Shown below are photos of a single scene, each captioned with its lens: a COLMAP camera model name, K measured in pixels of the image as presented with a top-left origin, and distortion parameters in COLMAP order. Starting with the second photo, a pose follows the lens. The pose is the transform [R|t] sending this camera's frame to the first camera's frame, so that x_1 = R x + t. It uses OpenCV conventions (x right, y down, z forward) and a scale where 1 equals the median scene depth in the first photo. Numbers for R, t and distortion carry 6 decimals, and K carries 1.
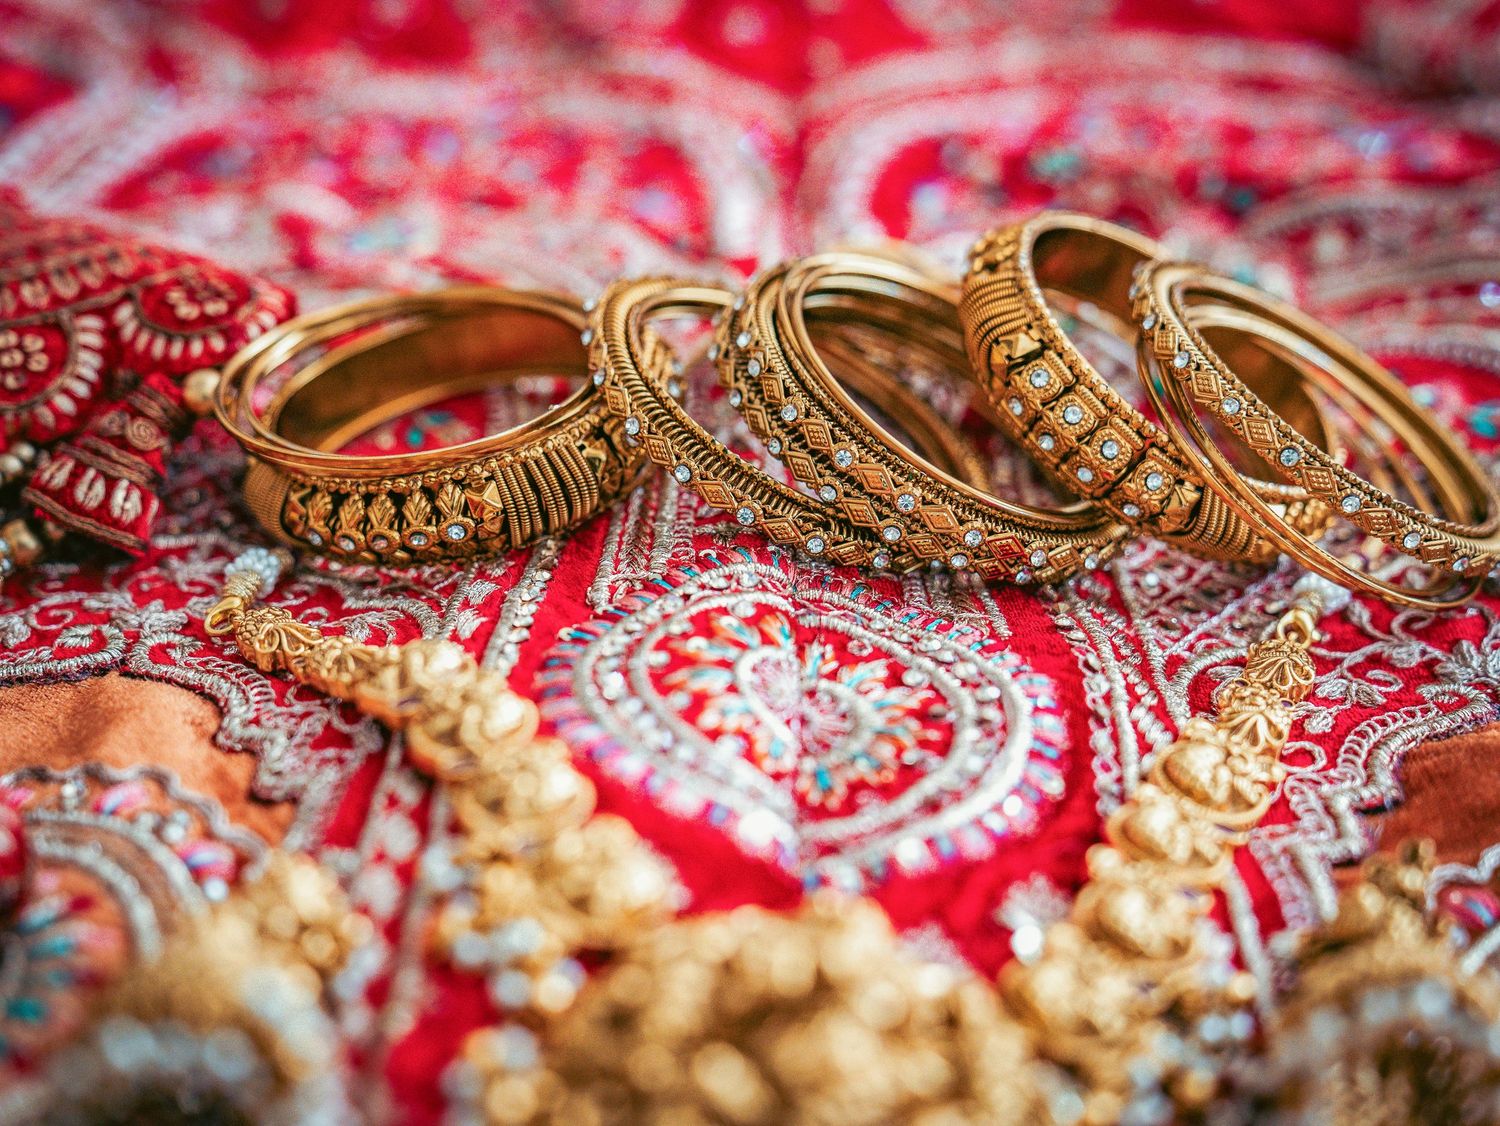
lens RADIAL K [[2195.8, 0, 754.0], [0, 2195.8, 563.2], [0, 0, 1]] dist [-0.007602, 0.000000]
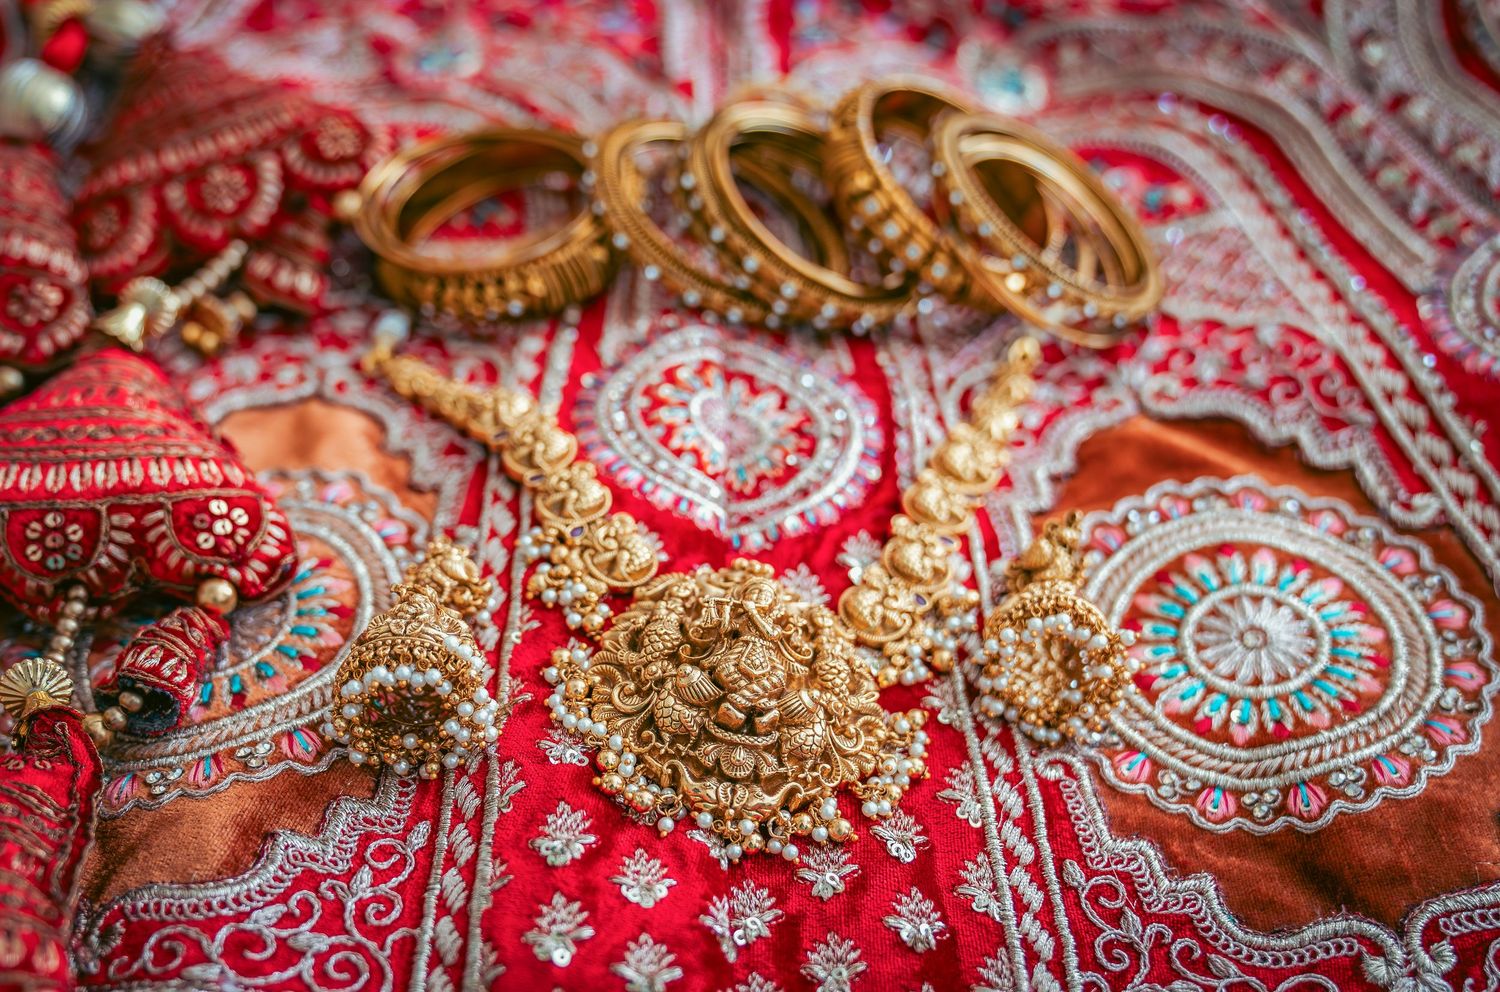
lens RADIAL K [[1659.9, 0, 748.5], [0, 1659.9, 495.7], [0, 0, 1]] dist [0.014156, 0.000000]
pose [[0.999151, -0.019083, 0.036513, -0.010658], [0.009709, 0.970361, 0.241464, -0.188292], [-0.040039, -0.240905, 0.969723, -0.261650]]
